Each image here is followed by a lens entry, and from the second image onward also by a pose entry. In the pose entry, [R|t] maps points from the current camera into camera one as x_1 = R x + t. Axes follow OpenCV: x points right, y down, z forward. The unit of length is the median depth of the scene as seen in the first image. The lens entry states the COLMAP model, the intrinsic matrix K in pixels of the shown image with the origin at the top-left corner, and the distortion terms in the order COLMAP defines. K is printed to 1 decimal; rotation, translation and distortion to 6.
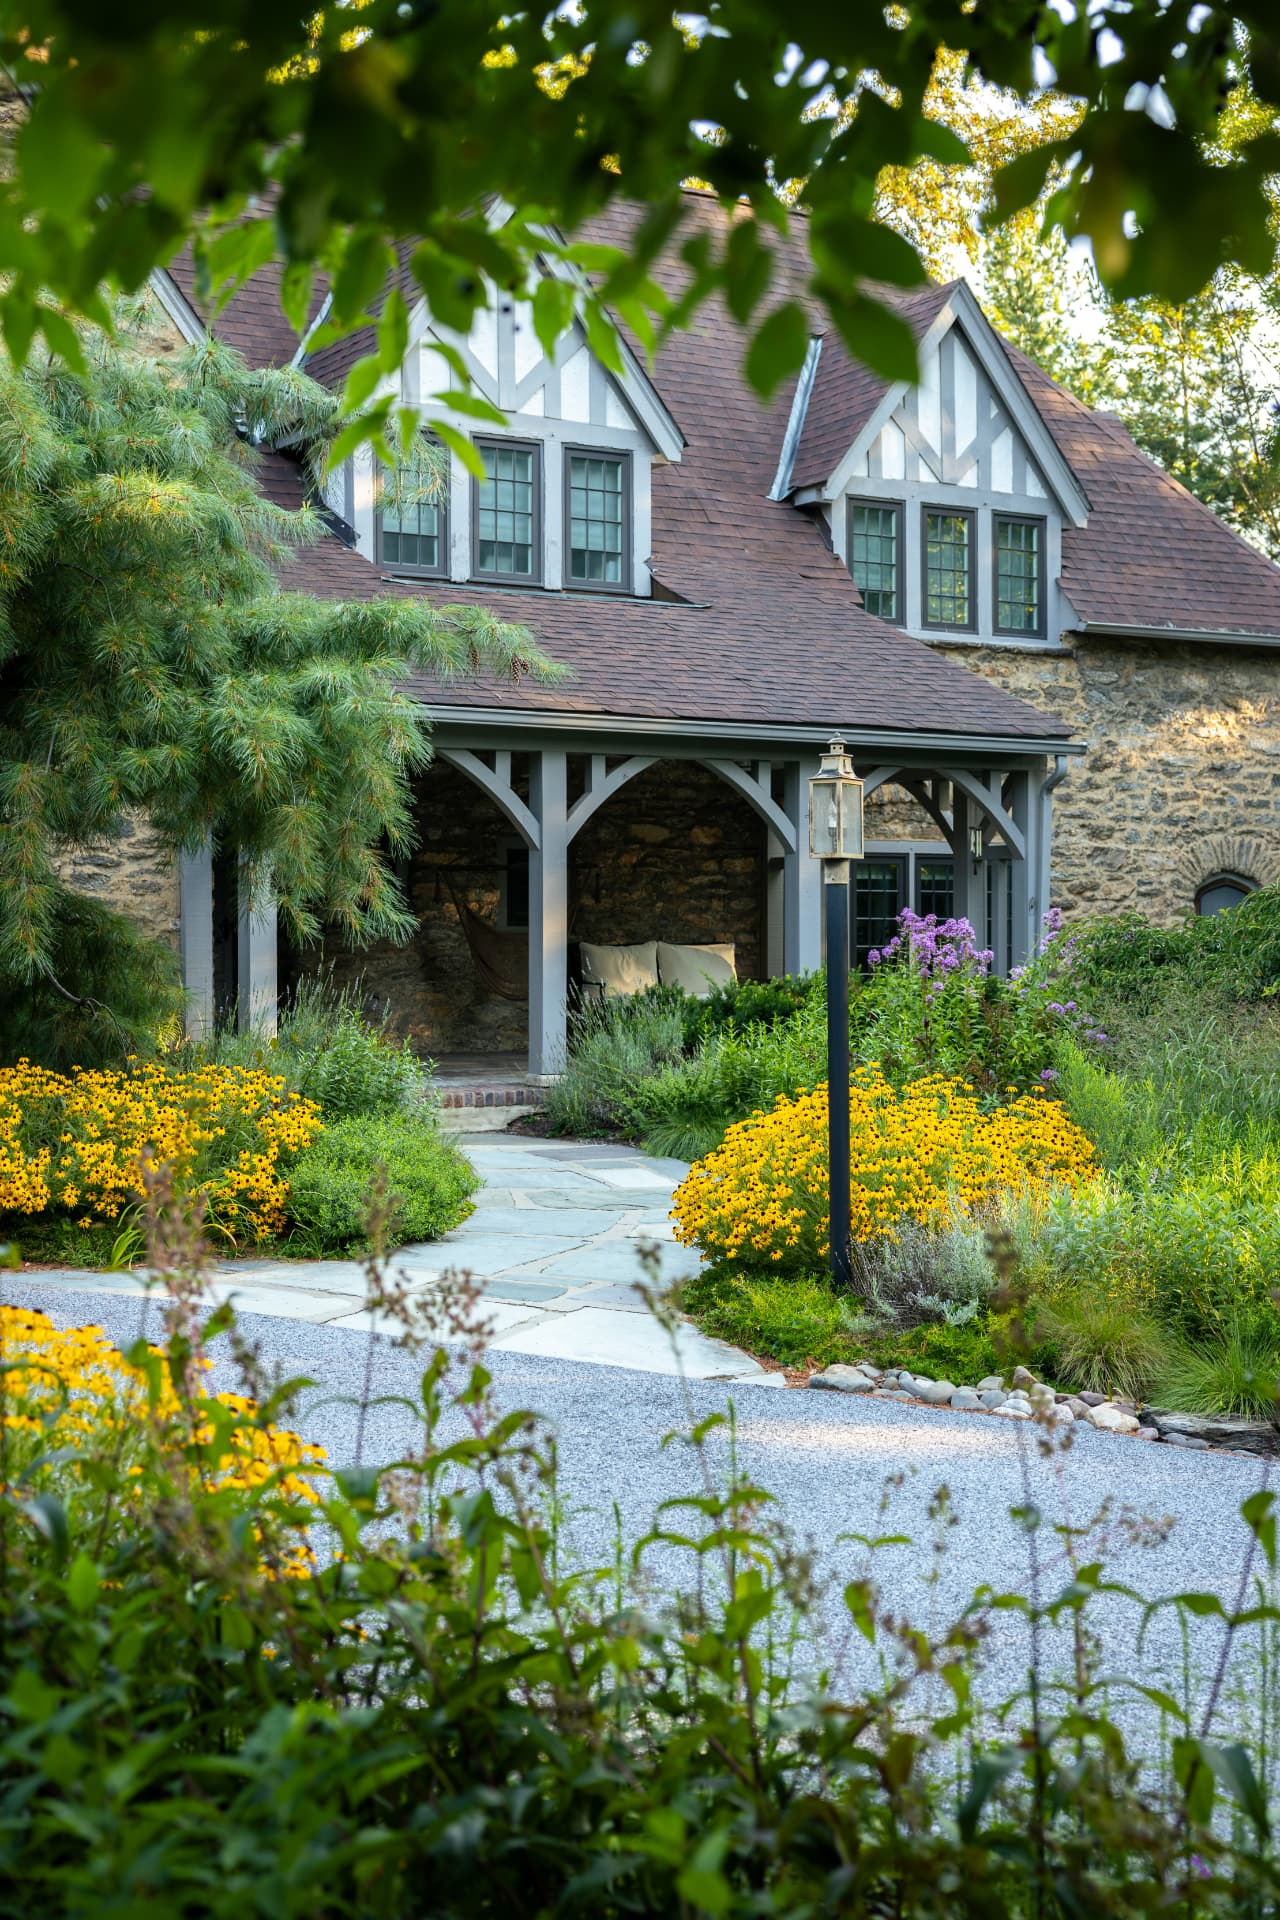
lens RADIAL K [[2457.7, 0, 640.0], [0, 2457.7, 960.0], [0, 0, 1]] dist [0.003995, -0.018158]
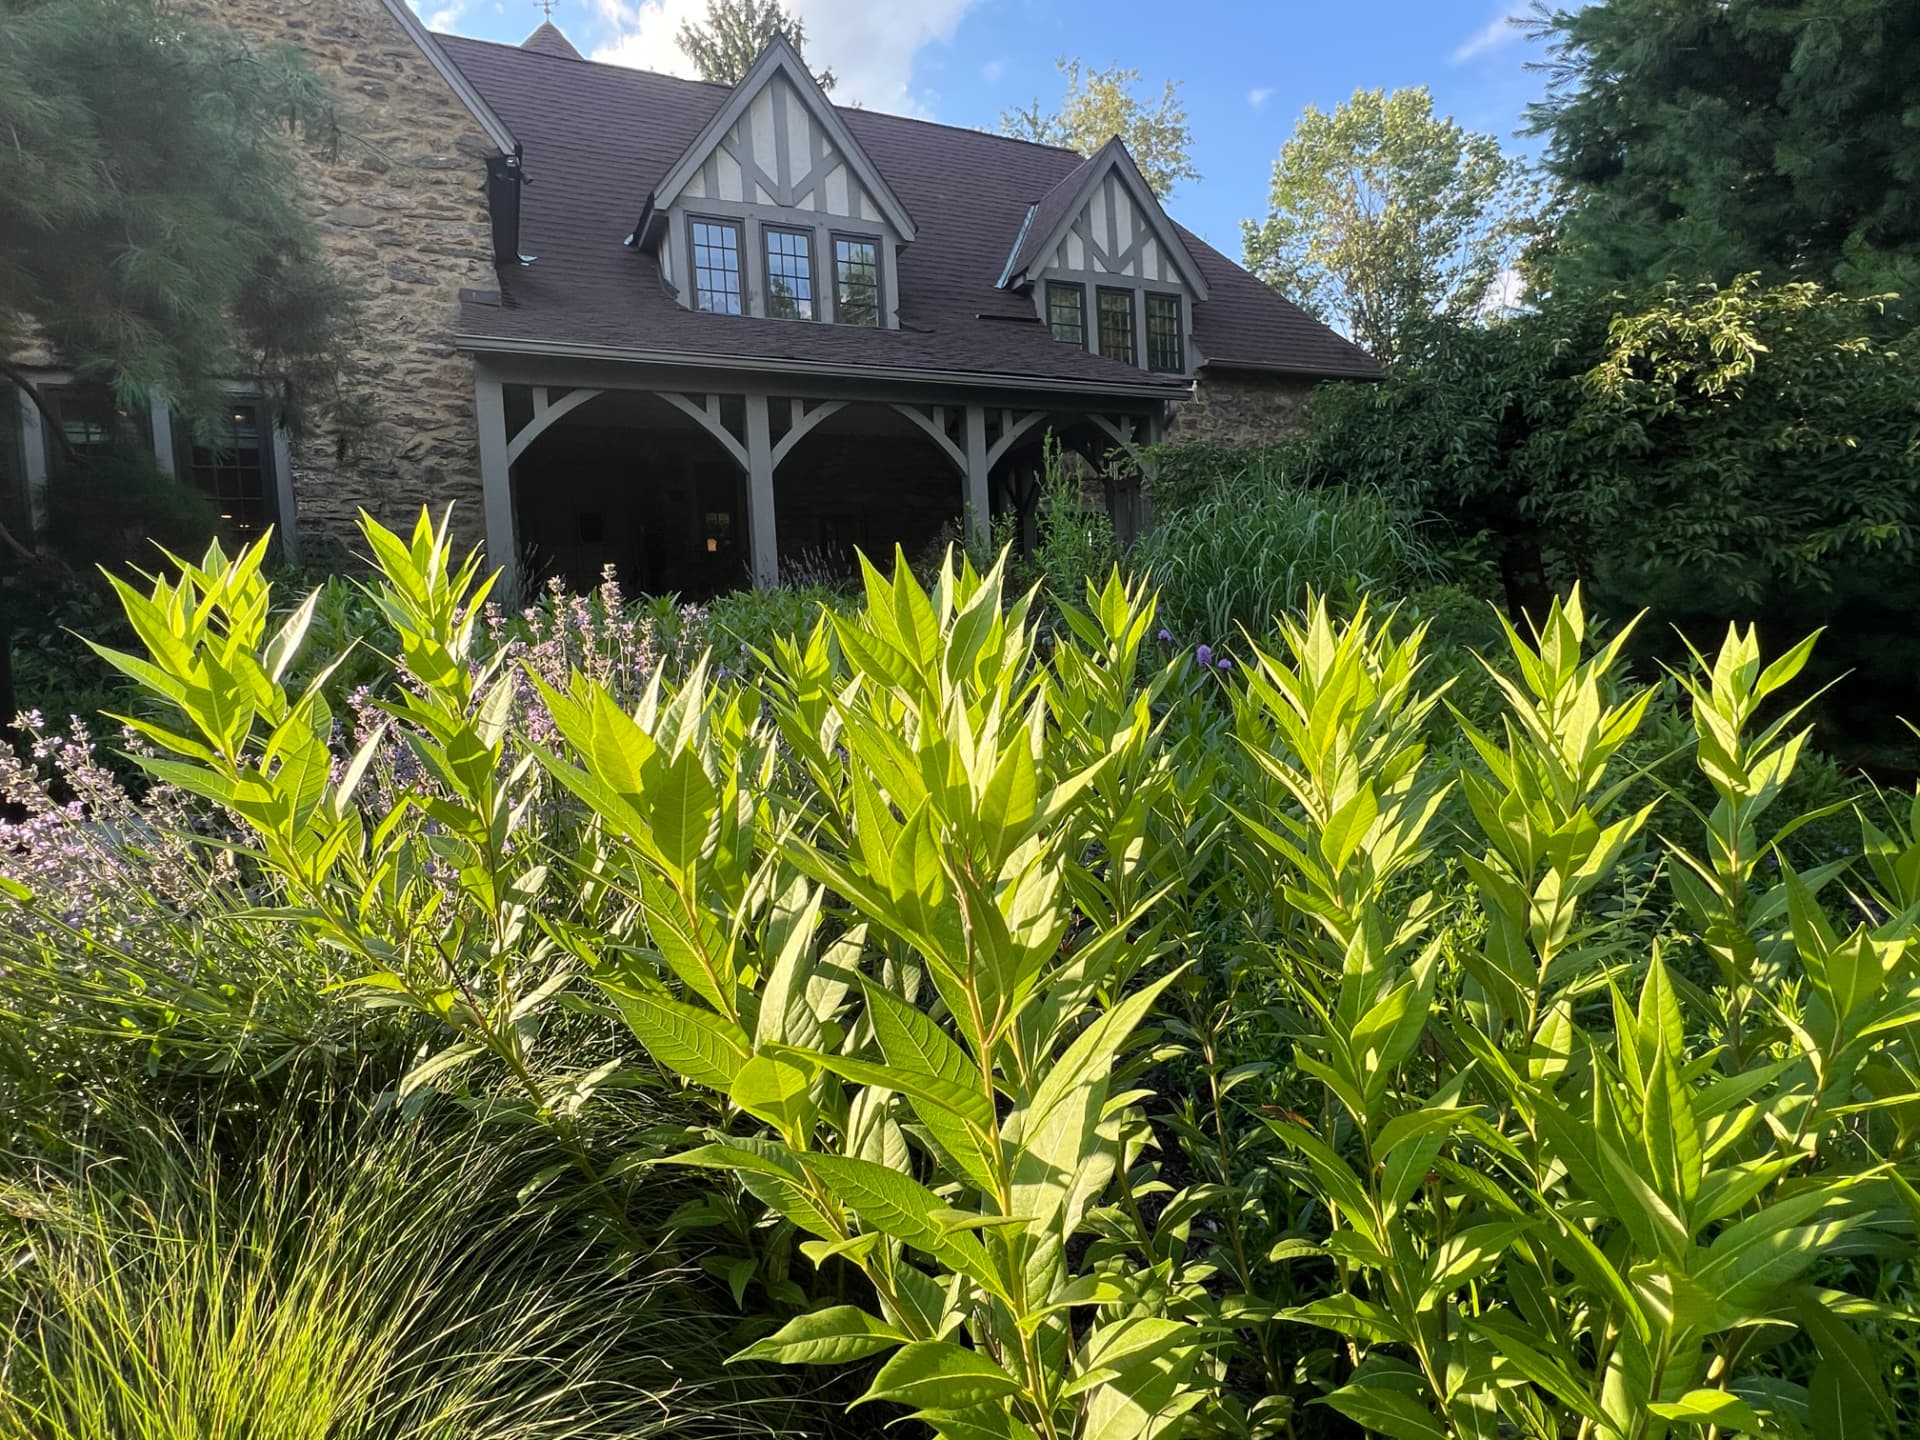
lens RADIAL K [[1000.7, 0, 973.6], [0, 1000.7, 693.0], [0, 0, 1]] dist [-0.003711, -0.000634]
pose [[0.993807, -0.046170, -0.101071, 0.117566], [0.051227, 0.997532, 0.048018, 0.048439], [0.098605, -0.052898, 0.993720, 0.461625]]
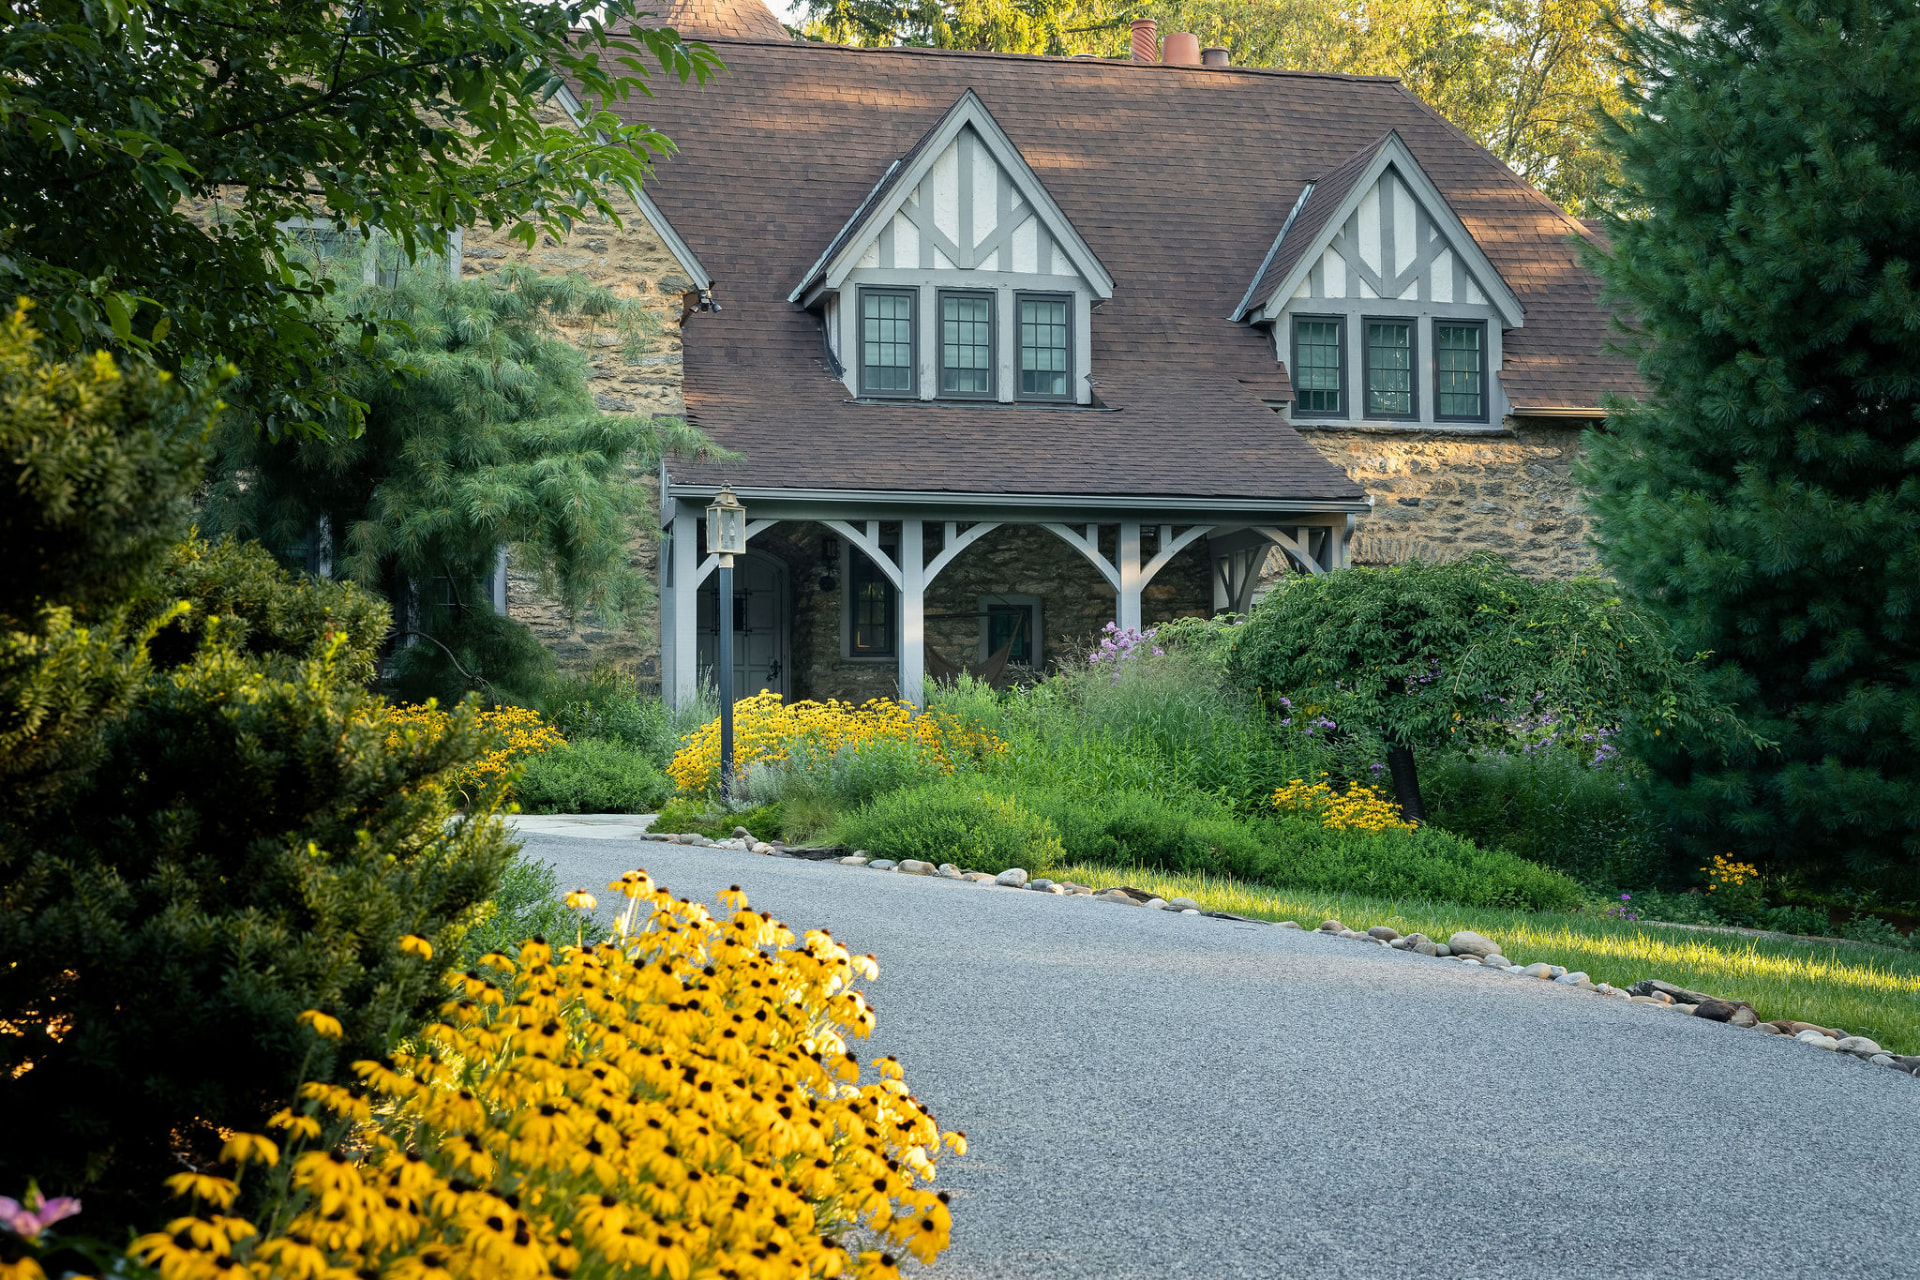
lens RADIAL K [[2584.5, 0, 960.0], [0, 2584.5, 640.0], [0, 0, 1]] dist [0.012551, 0.015141]
pose [[0.952523, -0.021711, -0.303693, 0.406084], [0.002693, 0.998016, -0.062902, 0.069069], [0.304456, 0.059098, 0.950691, -0.340260]]
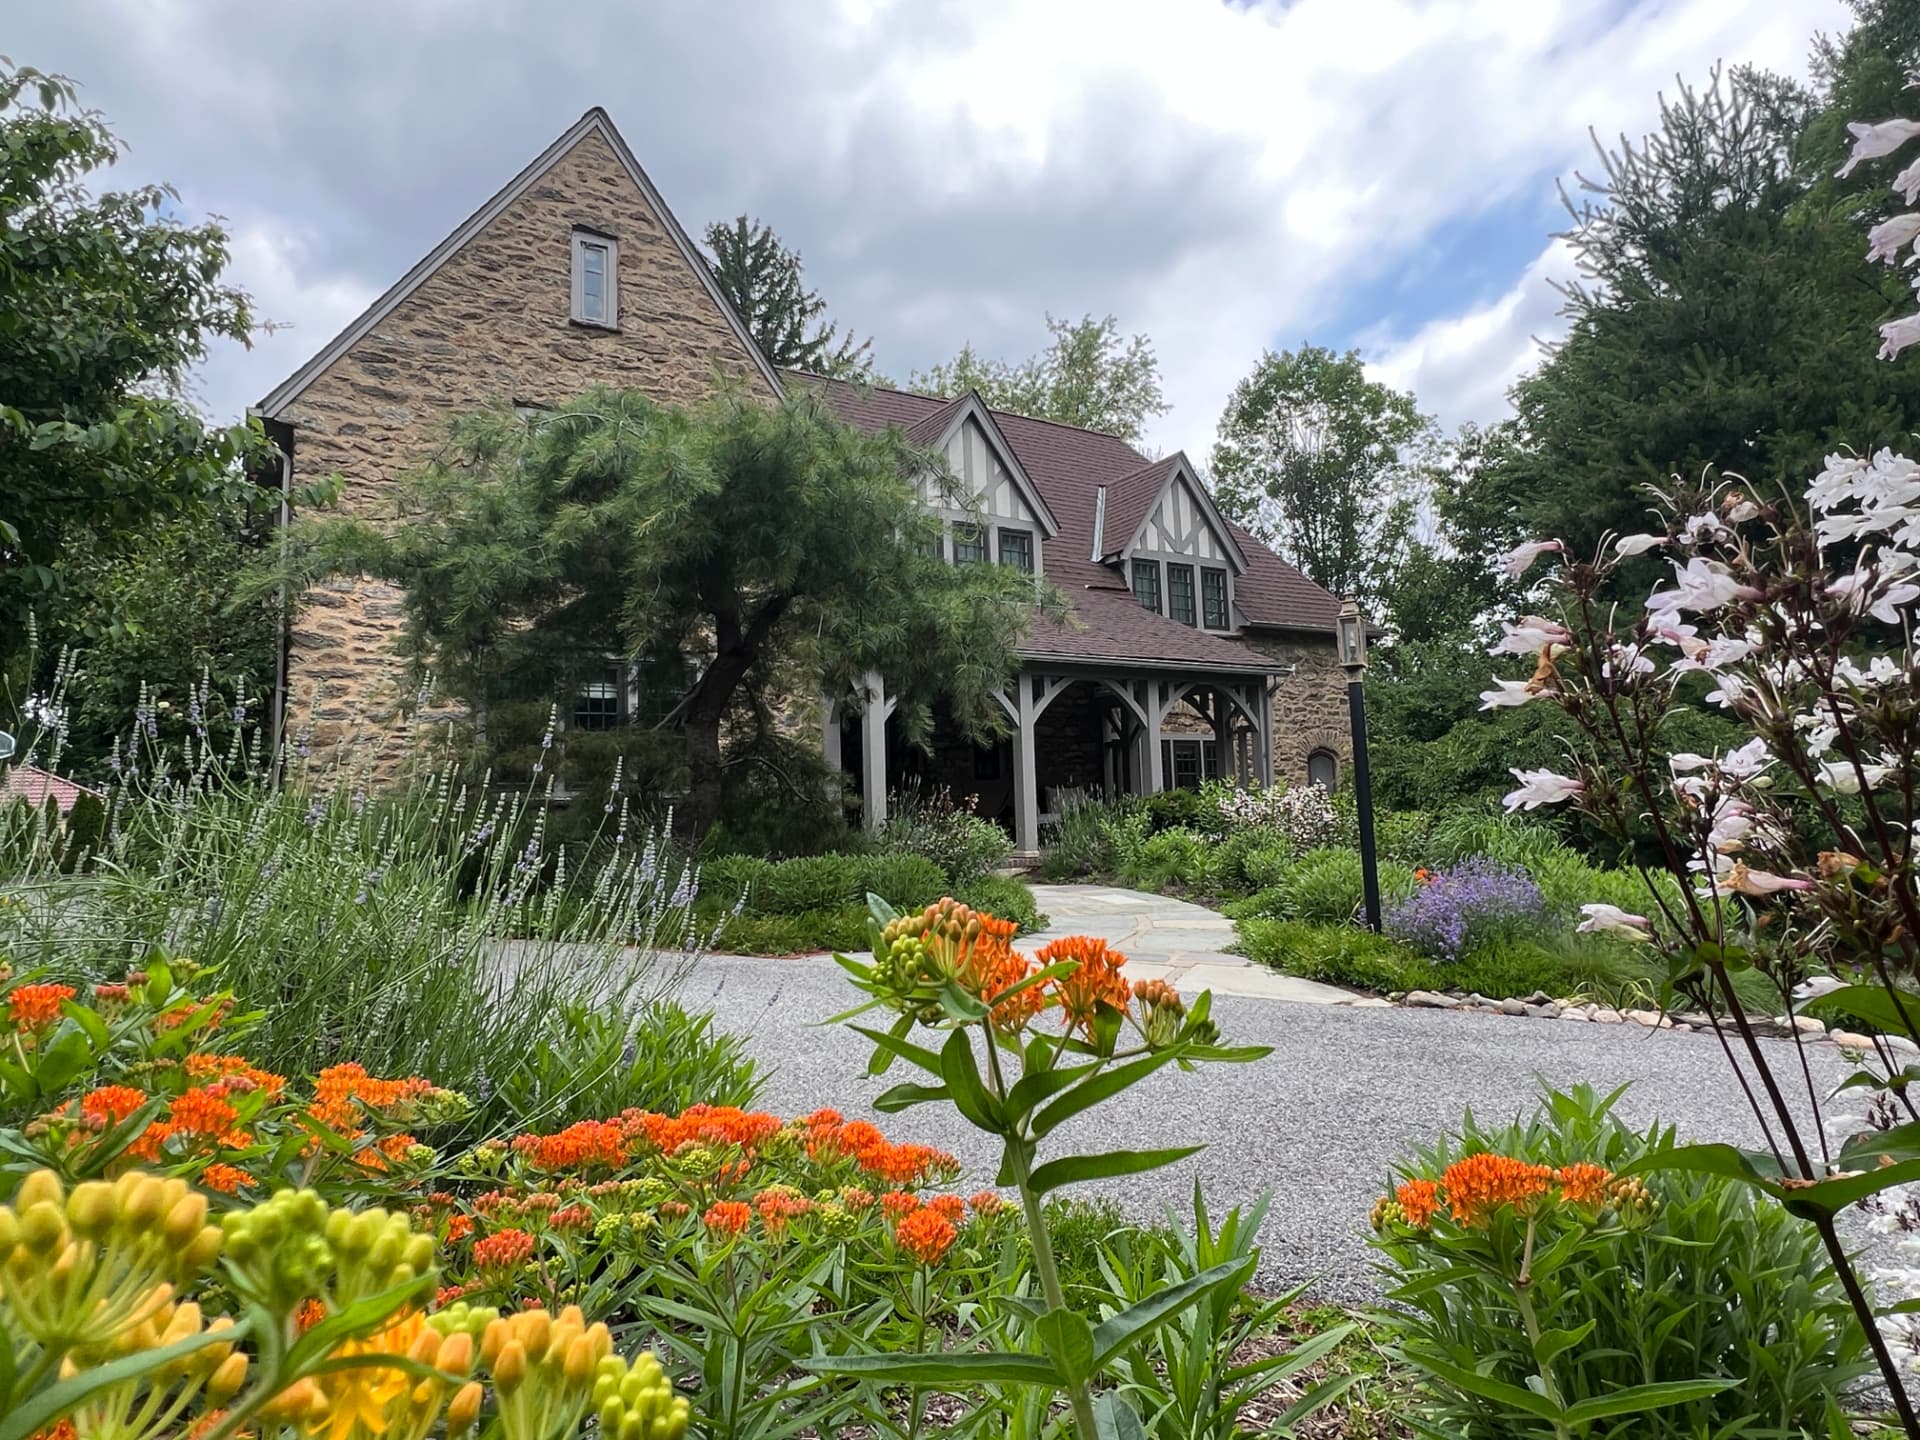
lens RADIAL K [[1135.0, 0, 980.1], [0, 1135.0, 708.1], [0, 0, 1]] dist [-0.007188, -0.000132]
pose [[0.998747, -0.029370, 0.040515, -0.098977], [0.033554, 0.993715, -0.106789, 0.028834], [-0.037124, 0.108015, 0.993456, 0.152788]]
